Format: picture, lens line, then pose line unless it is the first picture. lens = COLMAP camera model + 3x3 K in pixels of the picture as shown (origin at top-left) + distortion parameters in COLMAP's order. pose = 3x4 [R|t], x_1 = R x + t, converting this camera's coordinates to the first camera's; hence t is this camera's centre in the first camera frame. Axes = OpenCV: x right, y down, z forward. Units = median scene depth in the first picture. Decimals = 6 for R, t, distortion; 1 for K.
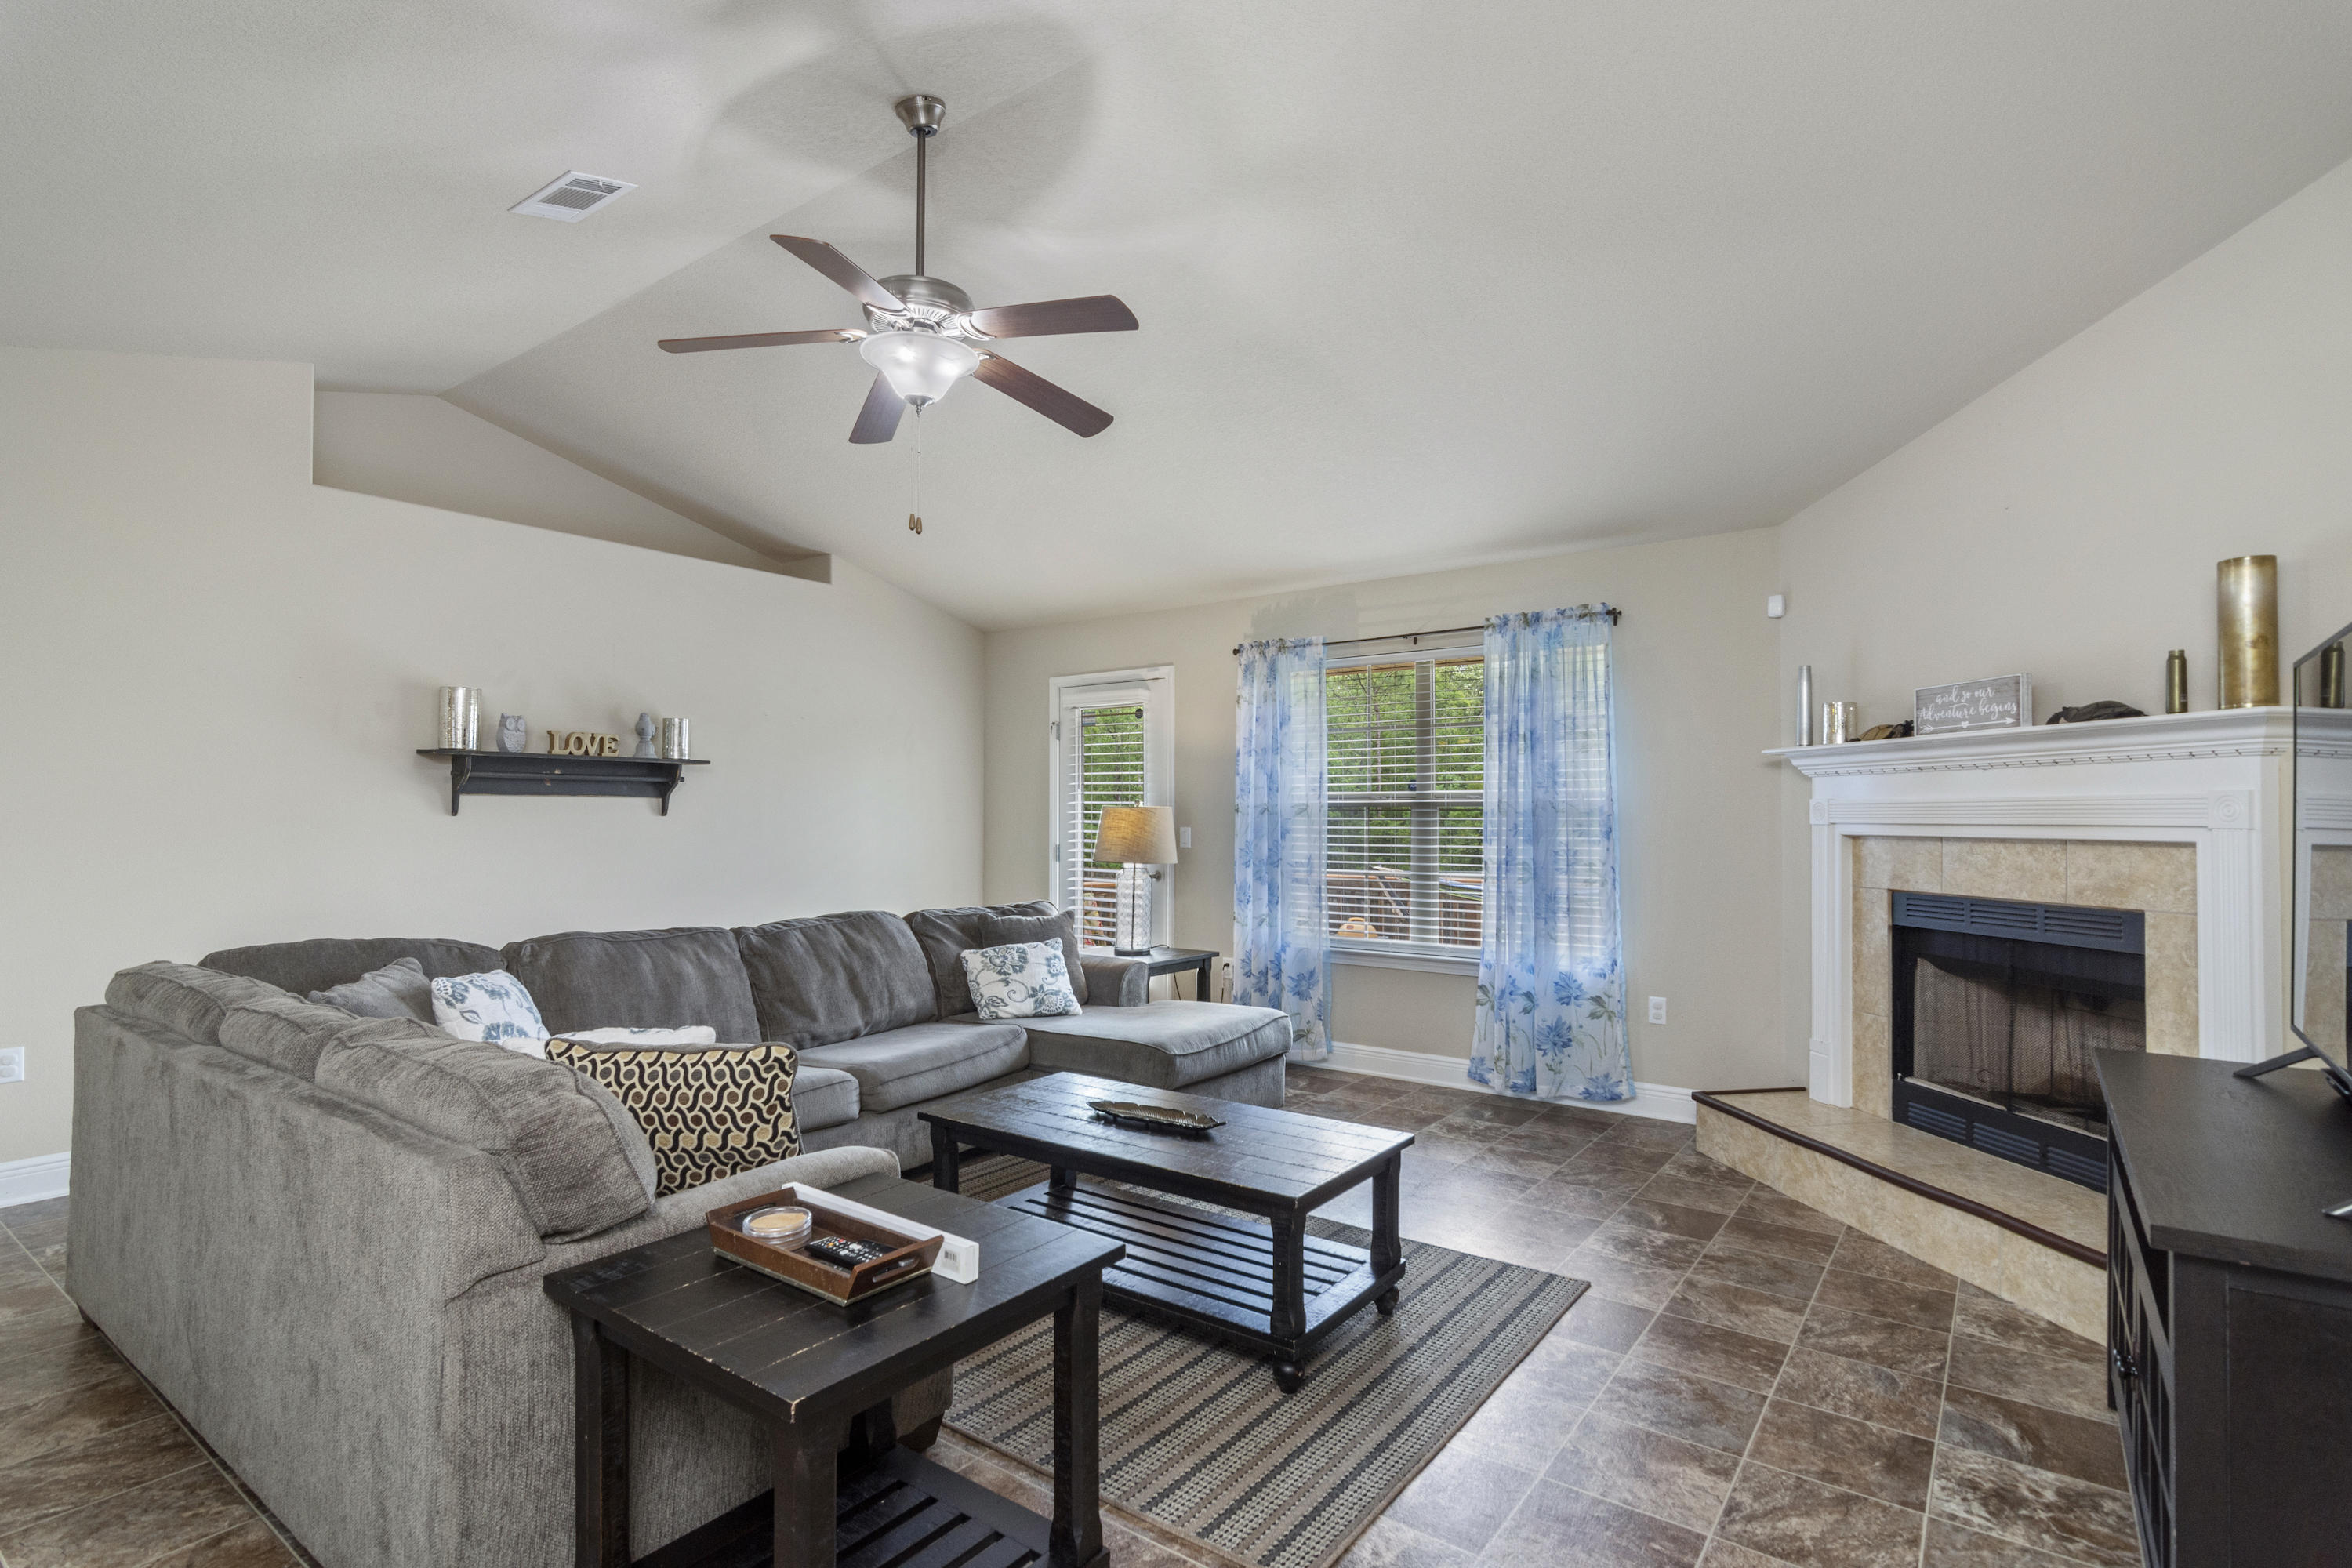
lens RADIAL K [[1148.5, 0, 1174.1], [0, 1148.5, 805.1], [0, 0, 1]] dist [-0.000313, 0.000881]
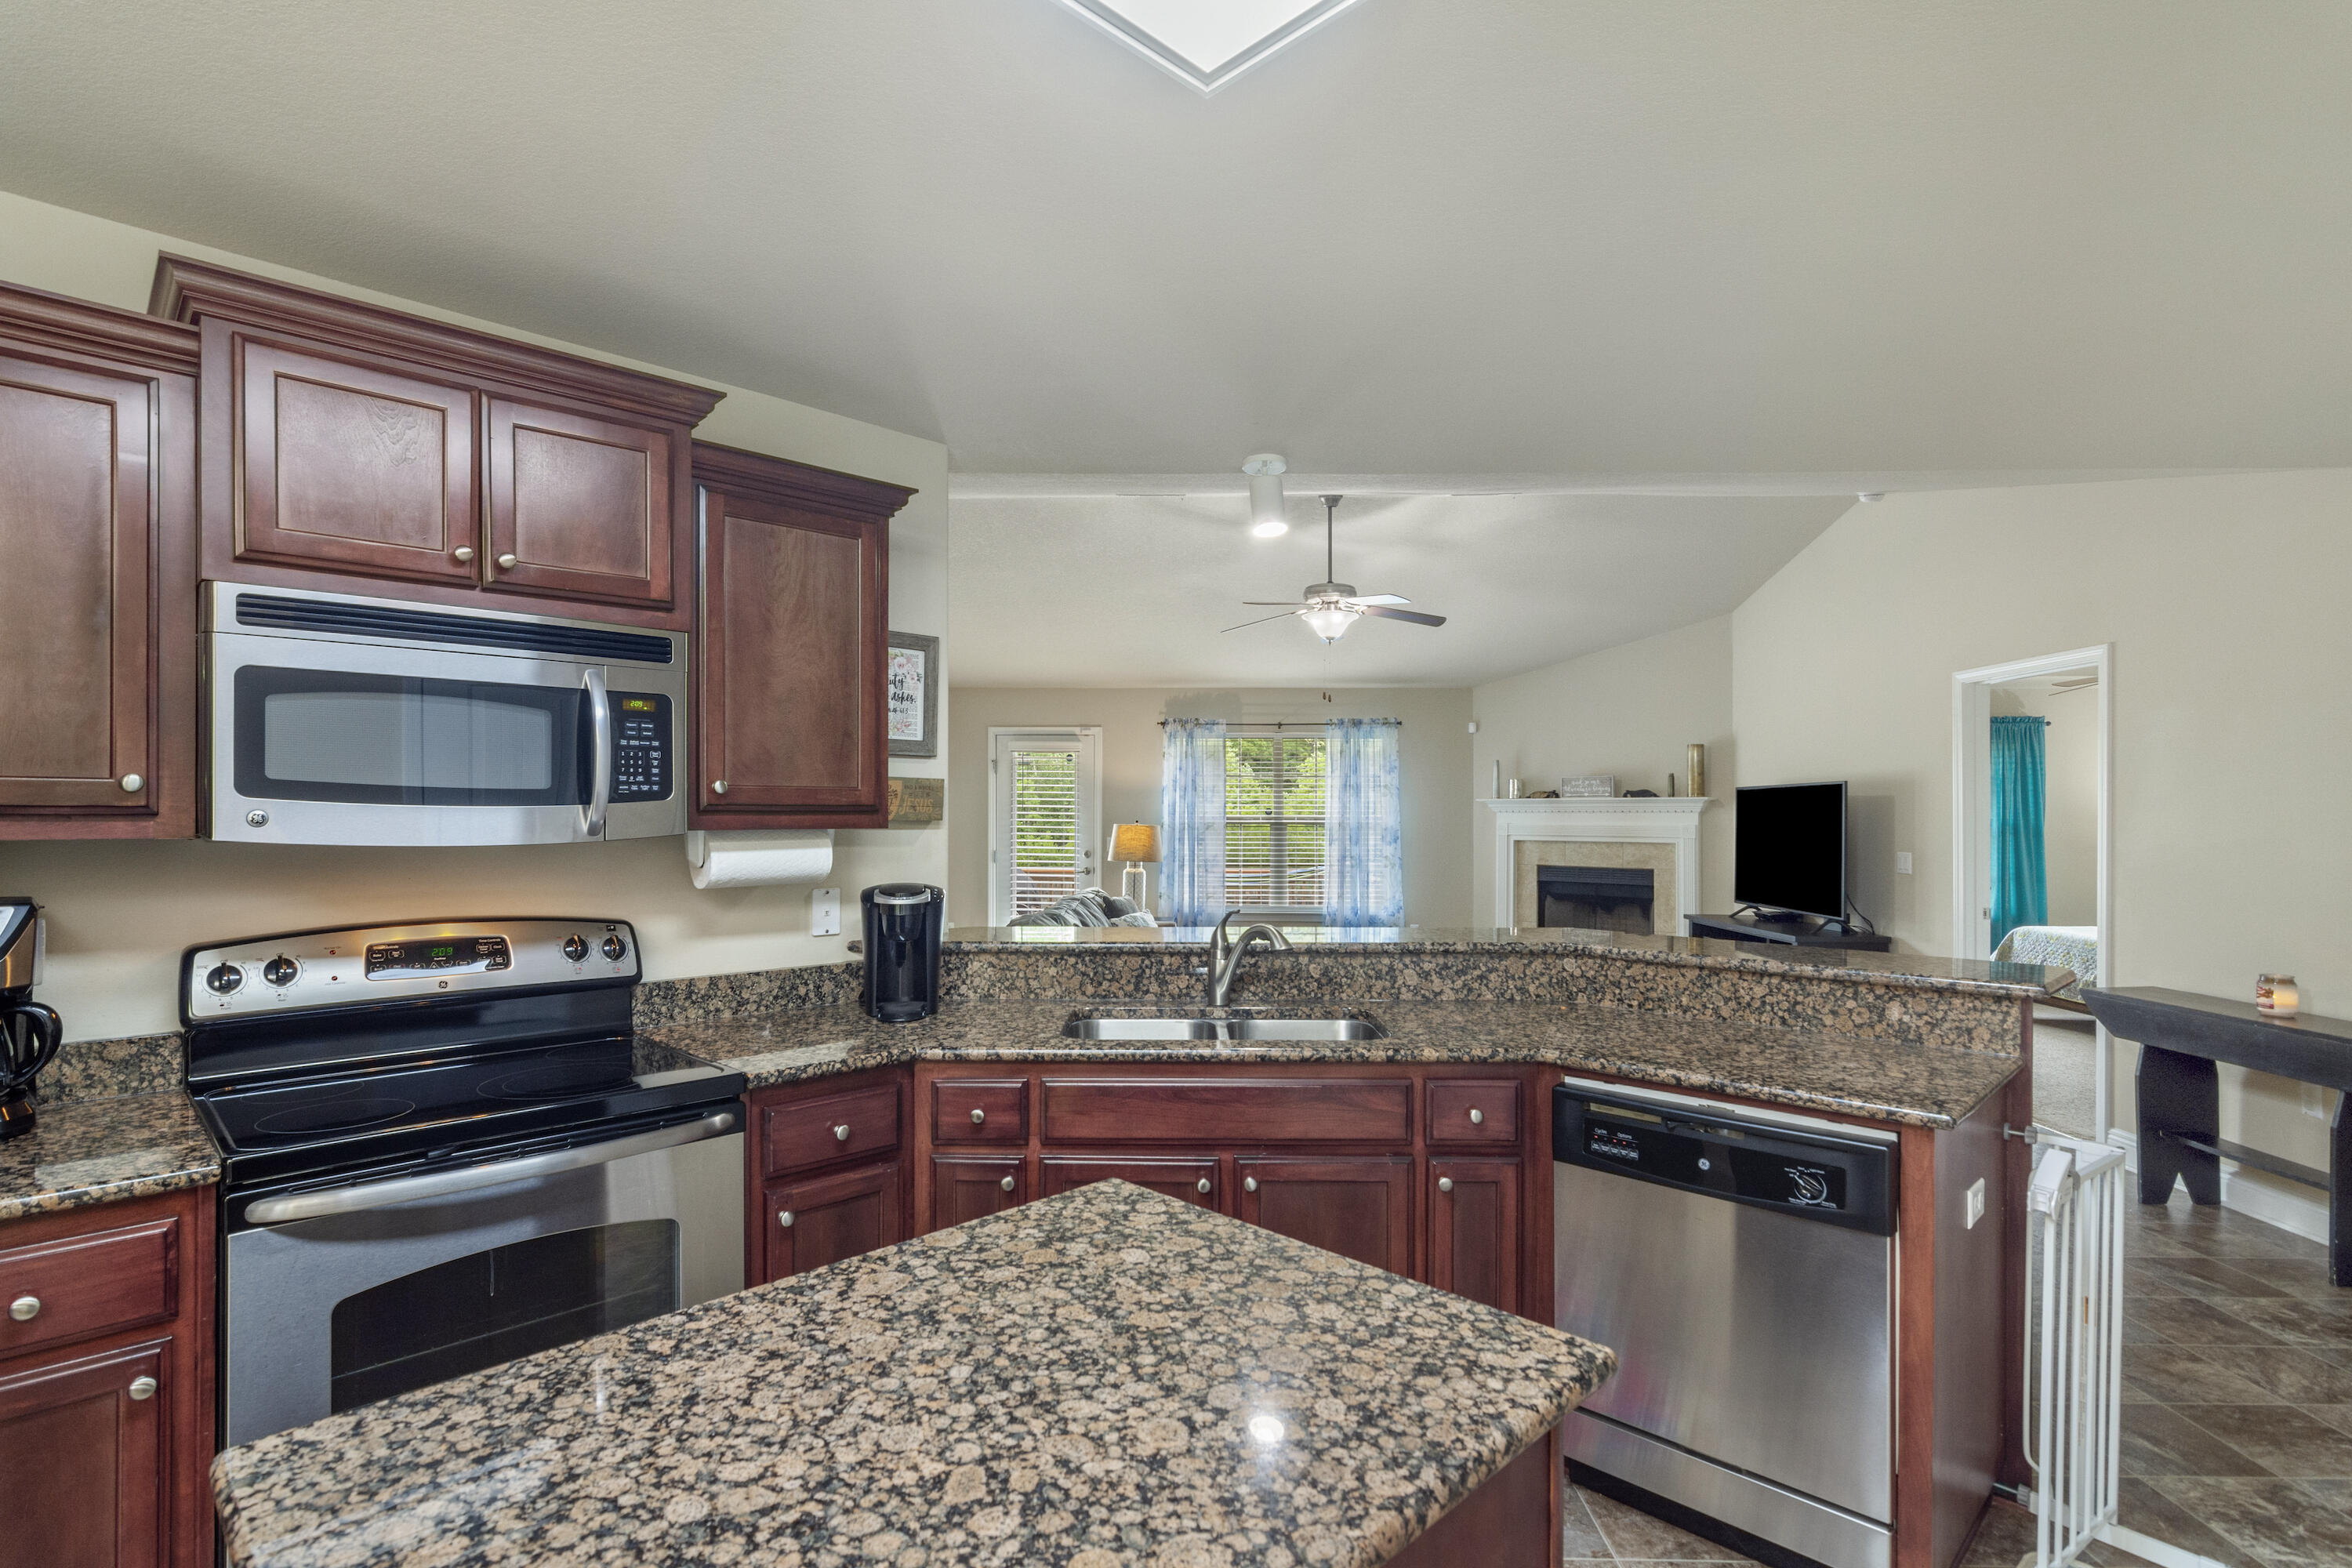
lens RADIAL K [[1148.5, 0, 1168.5], [0, 1148.5, 806.3], [0, 0, 1]] dist [-0.000313, 0.000881]
pose [[0.815353, 0.006628, 0.578926, -1.252909], [-0.008439, 0.999964, 0.000438, -0.034385], [-0.578903, -0.005243, 0.815380, -0.400337]]
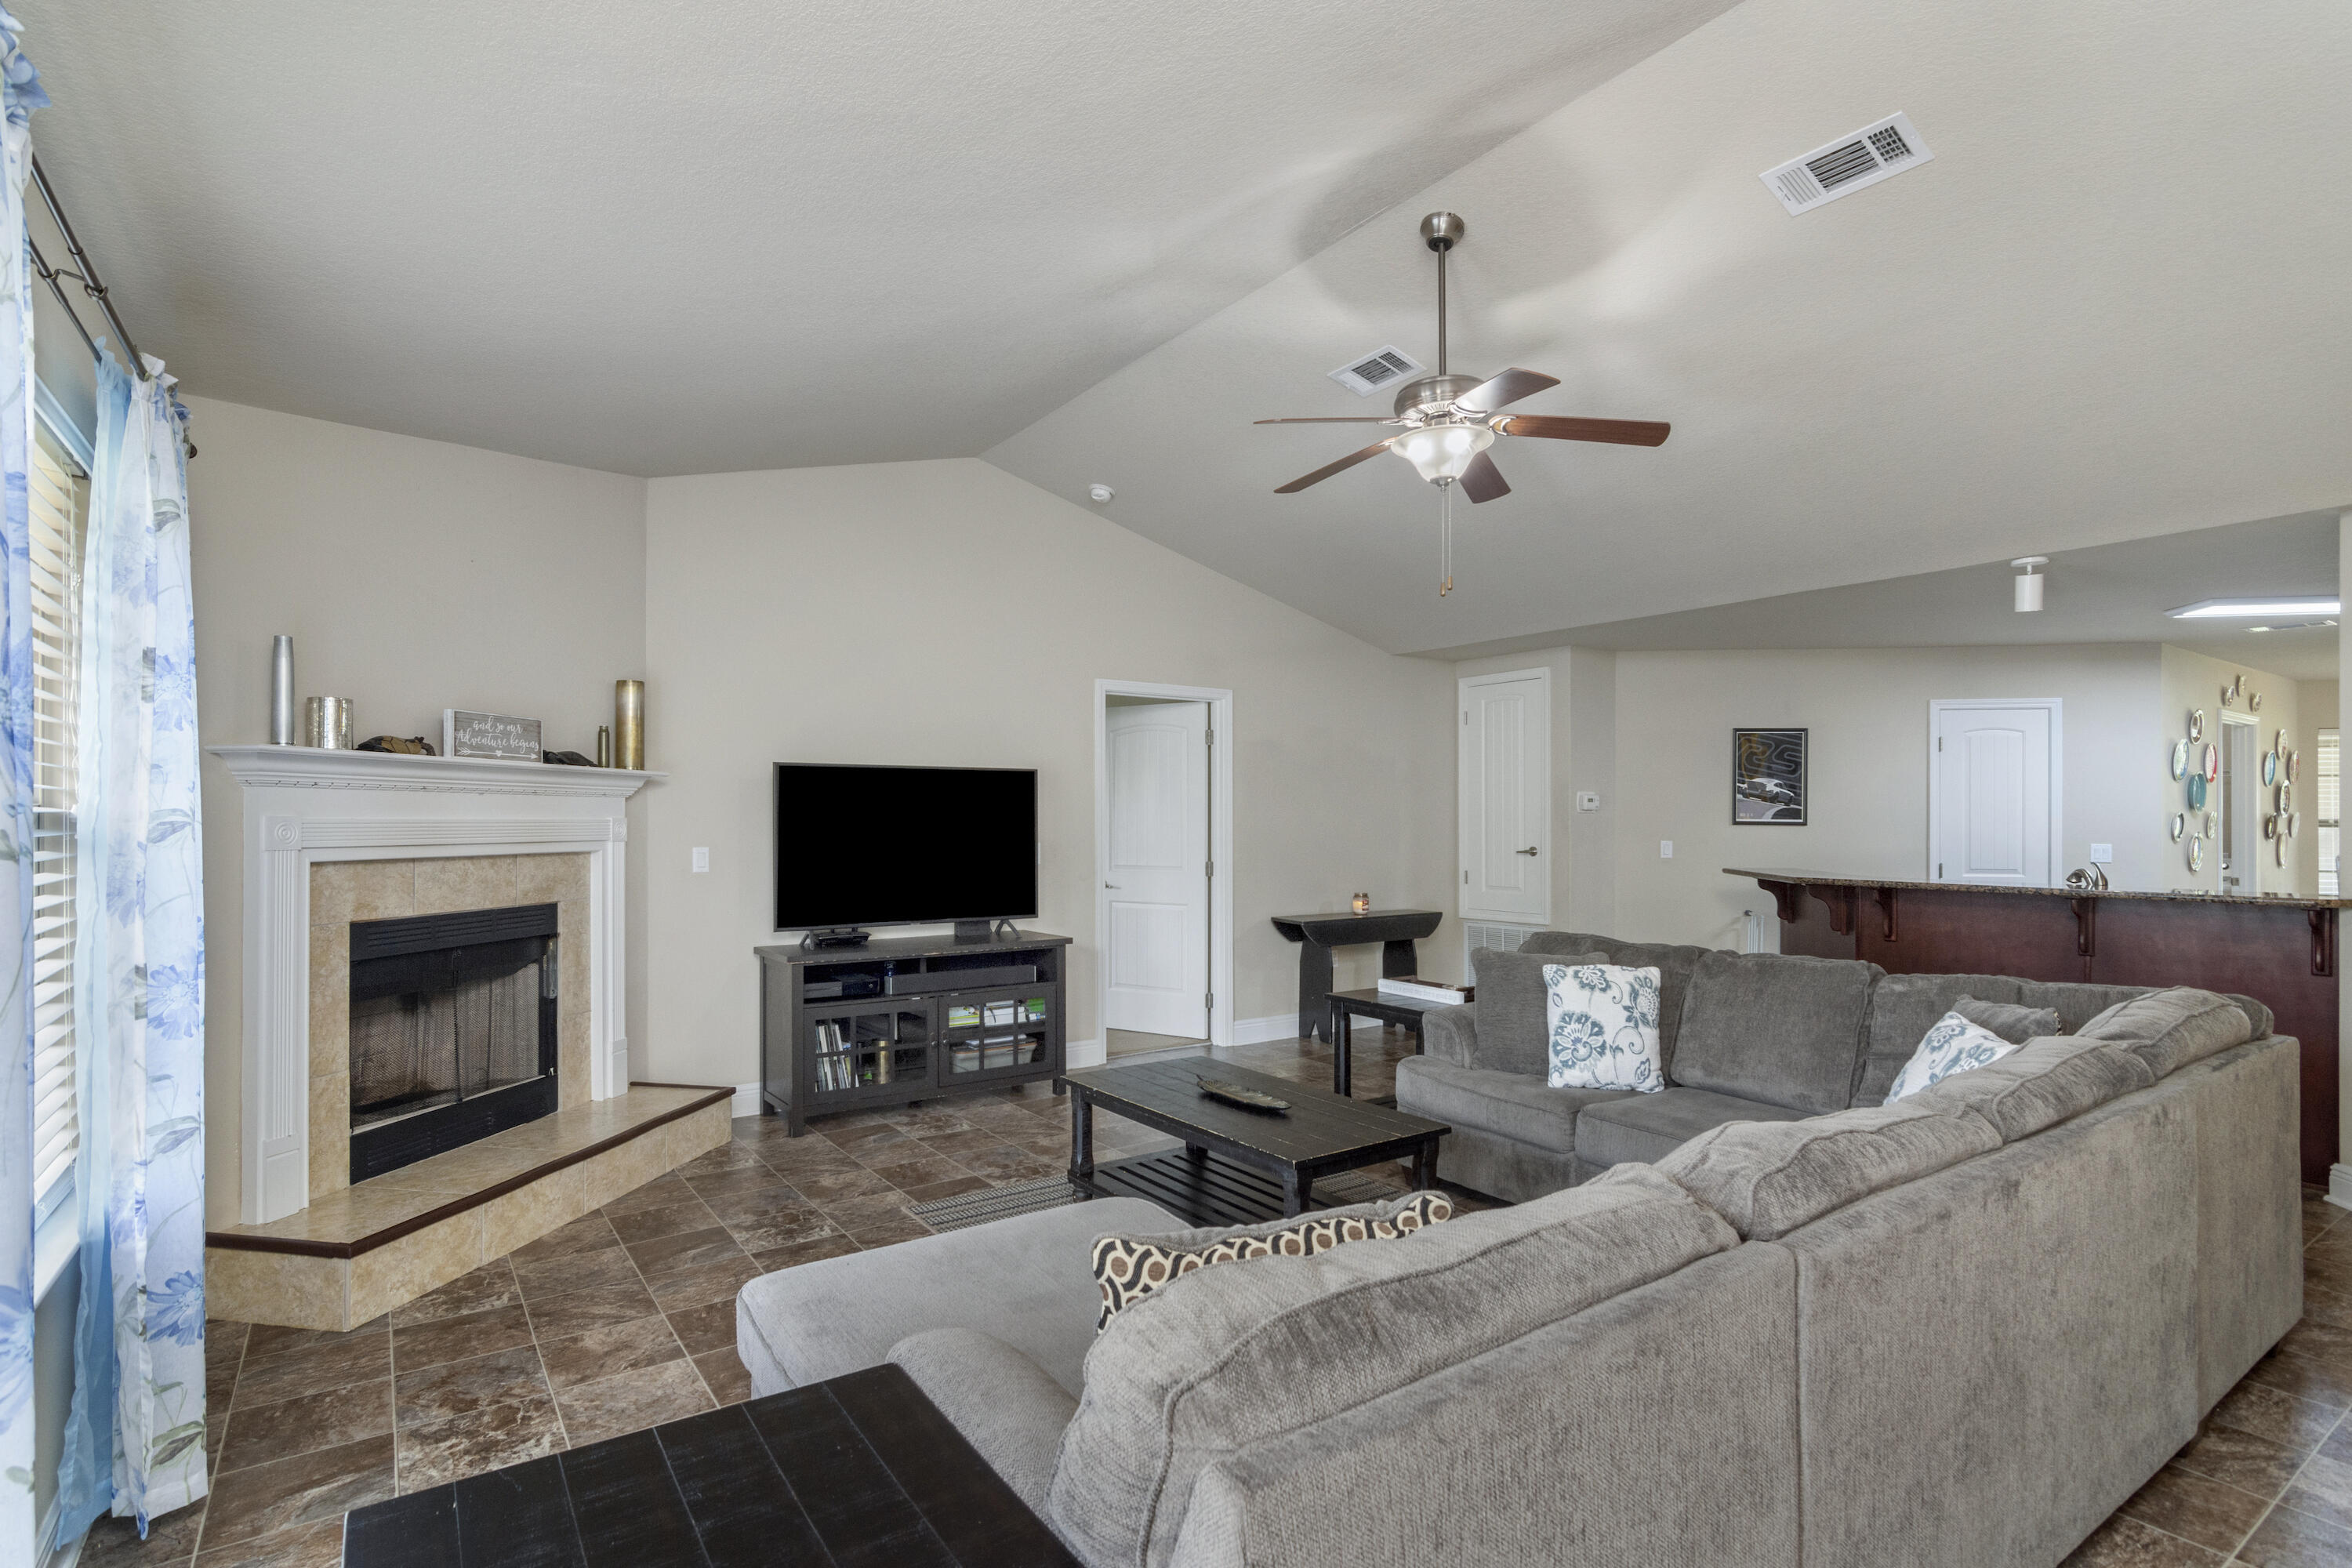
lens RADIAL K [[1148.5, 0, 1175.8], [0, 1148.5, 823.0], [0, 0, 1]] dist [-0.000313, 0.000881]
pose [[-0.951165, -0.002379, 0.308673, -0.243195], [-0.004442, 0.999972, -0.005983, 0.000752], [-0.308651, -0.007062, -0.951149, 1.646078]]
